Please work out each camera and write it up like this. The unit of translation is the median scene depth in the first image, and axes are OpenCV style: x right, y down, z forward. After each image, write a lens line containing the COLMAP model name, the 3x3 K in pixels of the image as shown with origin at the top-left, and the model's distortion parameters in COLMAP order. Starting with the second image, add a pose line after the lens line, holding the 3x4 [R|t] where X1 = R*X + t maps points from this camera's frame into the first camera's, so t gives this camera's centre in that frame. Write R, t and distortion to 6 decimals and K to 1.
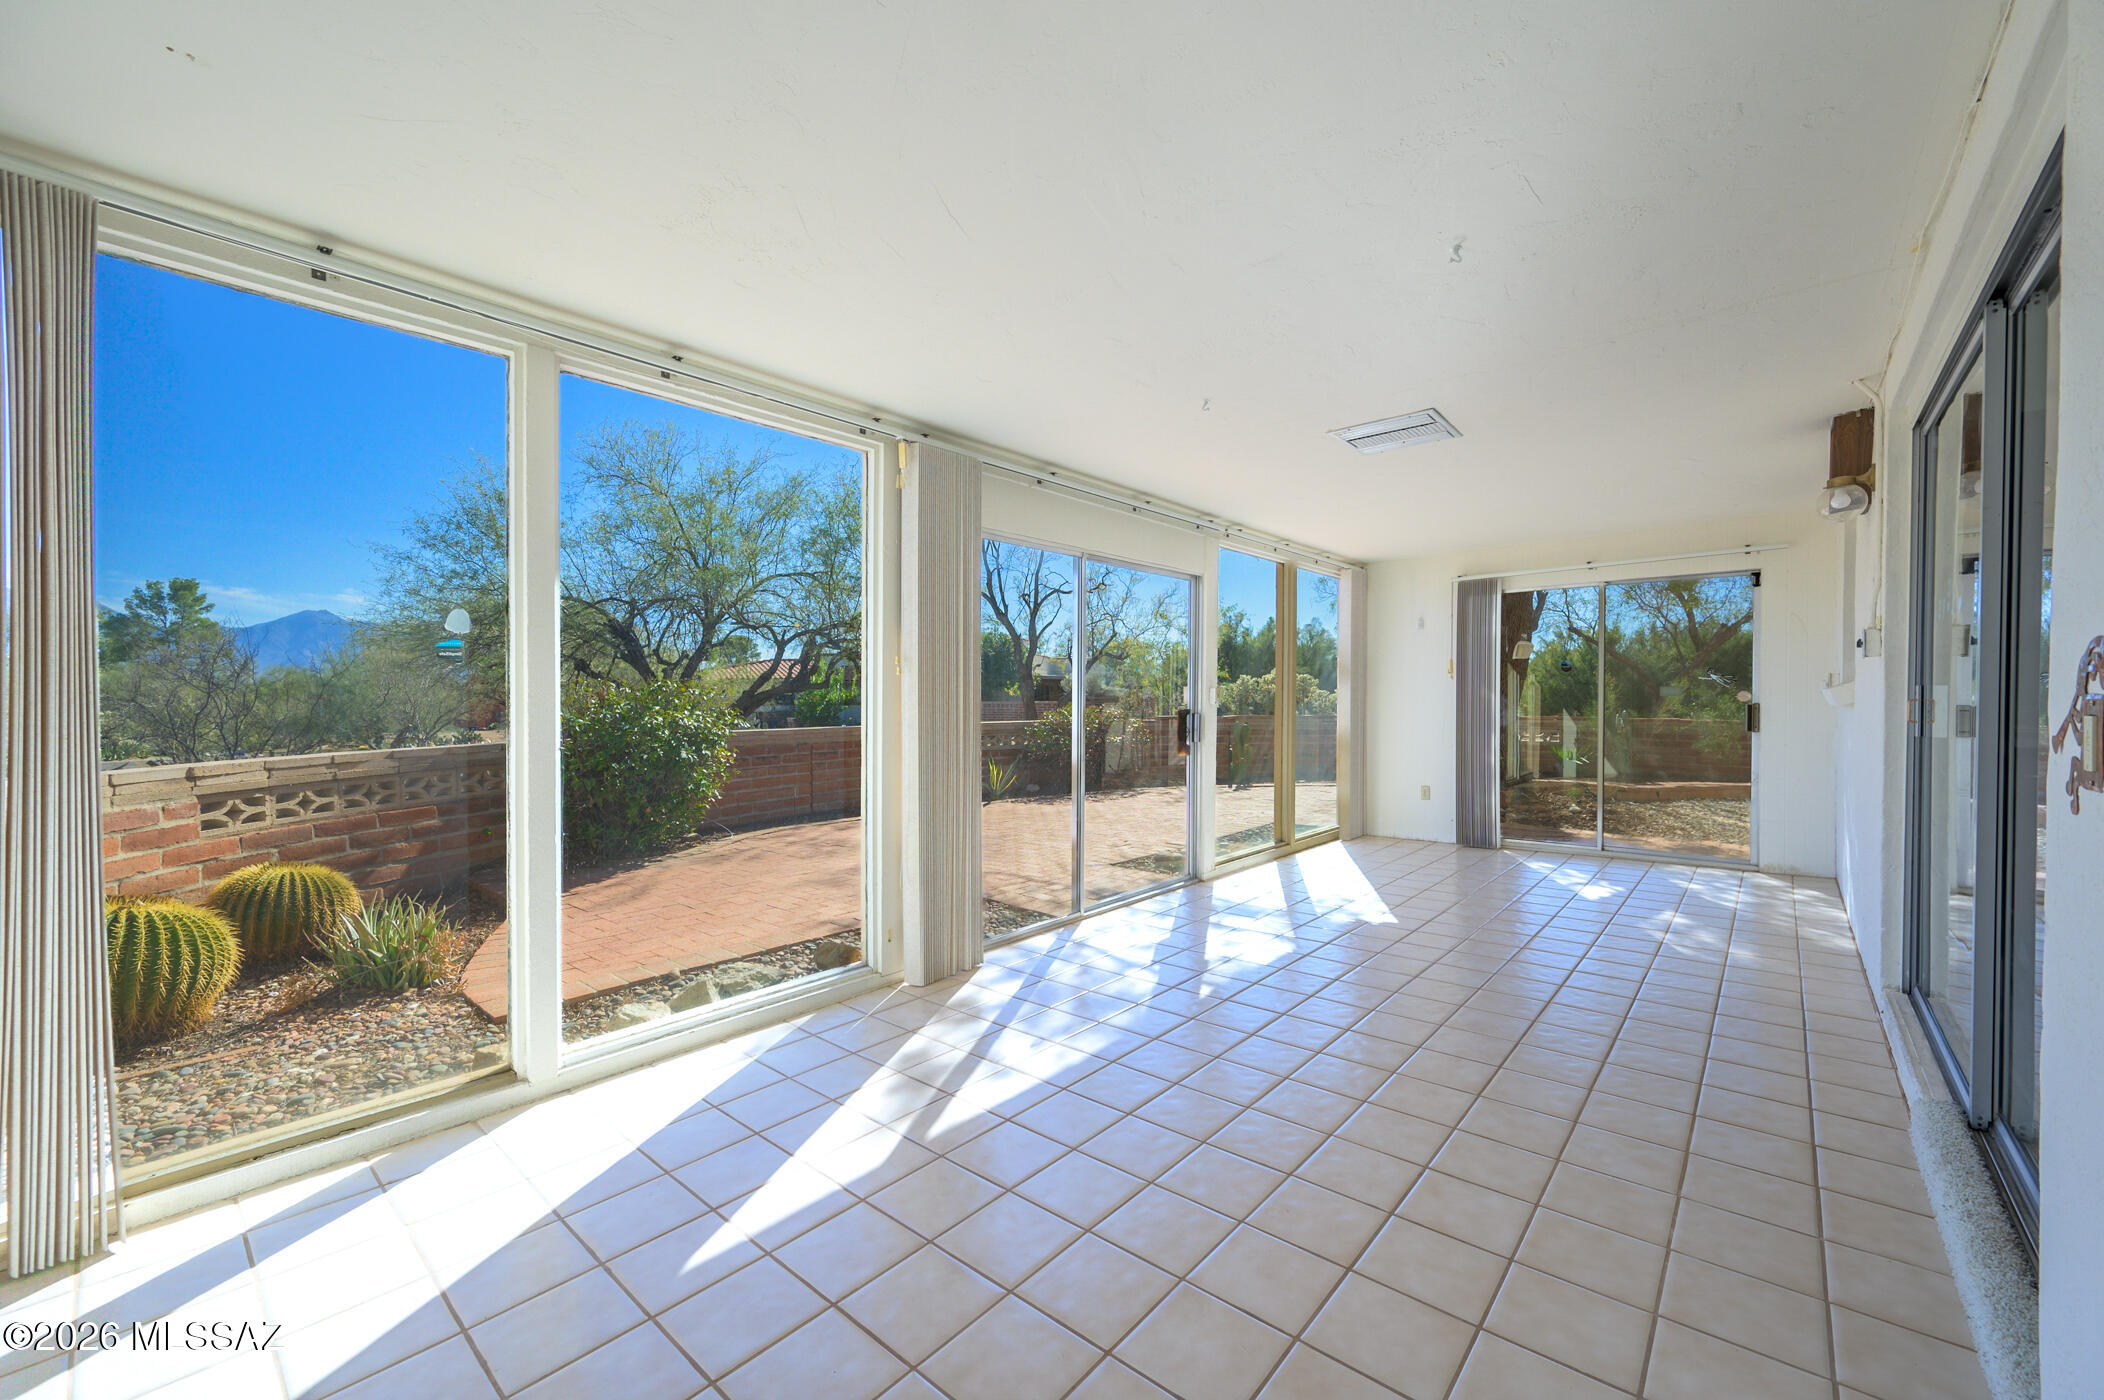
lens RADIAL K [[797.0, 0, 1057.9], [0, 797.0, 703.4], [0, 0, 1]] dist [0.001991, 0.000138]
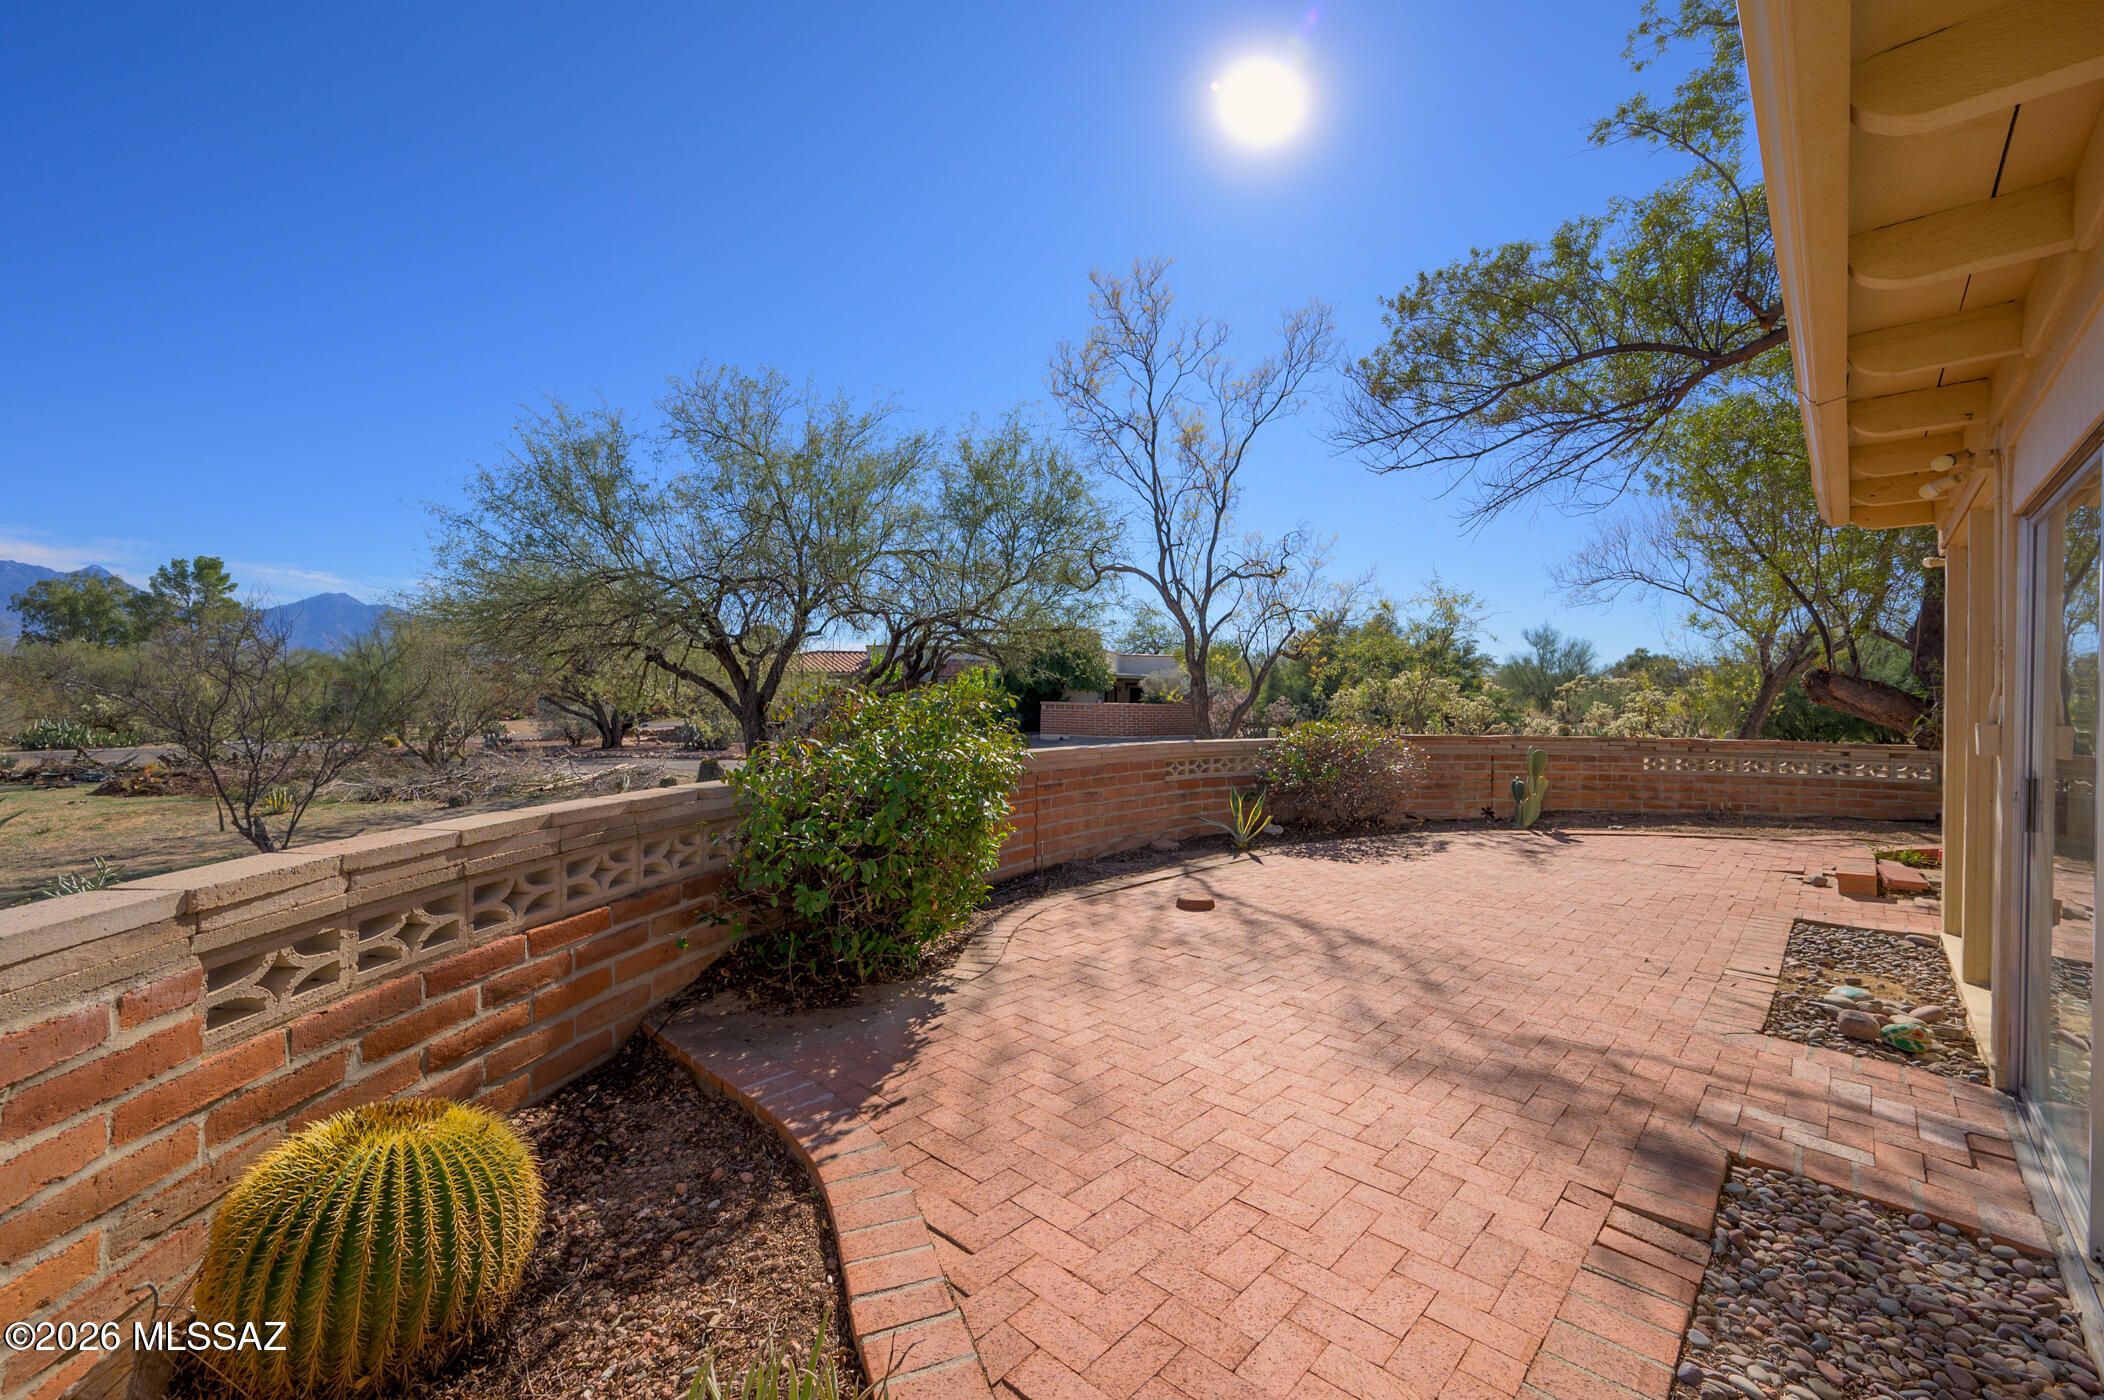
lens RADIAL K [[830.6, 0, 1058.6], [0, 830.6, 682.7], [0, 0, 1]] dist [-0.002834, -0.000054]
pose [[0.999395, 0.019173, -0.029022, -0.431158], [-0.019821, 0.999557, -0.022205, -0.022276], [0.028583, 0.022767, 0.999332, 0.401919]]
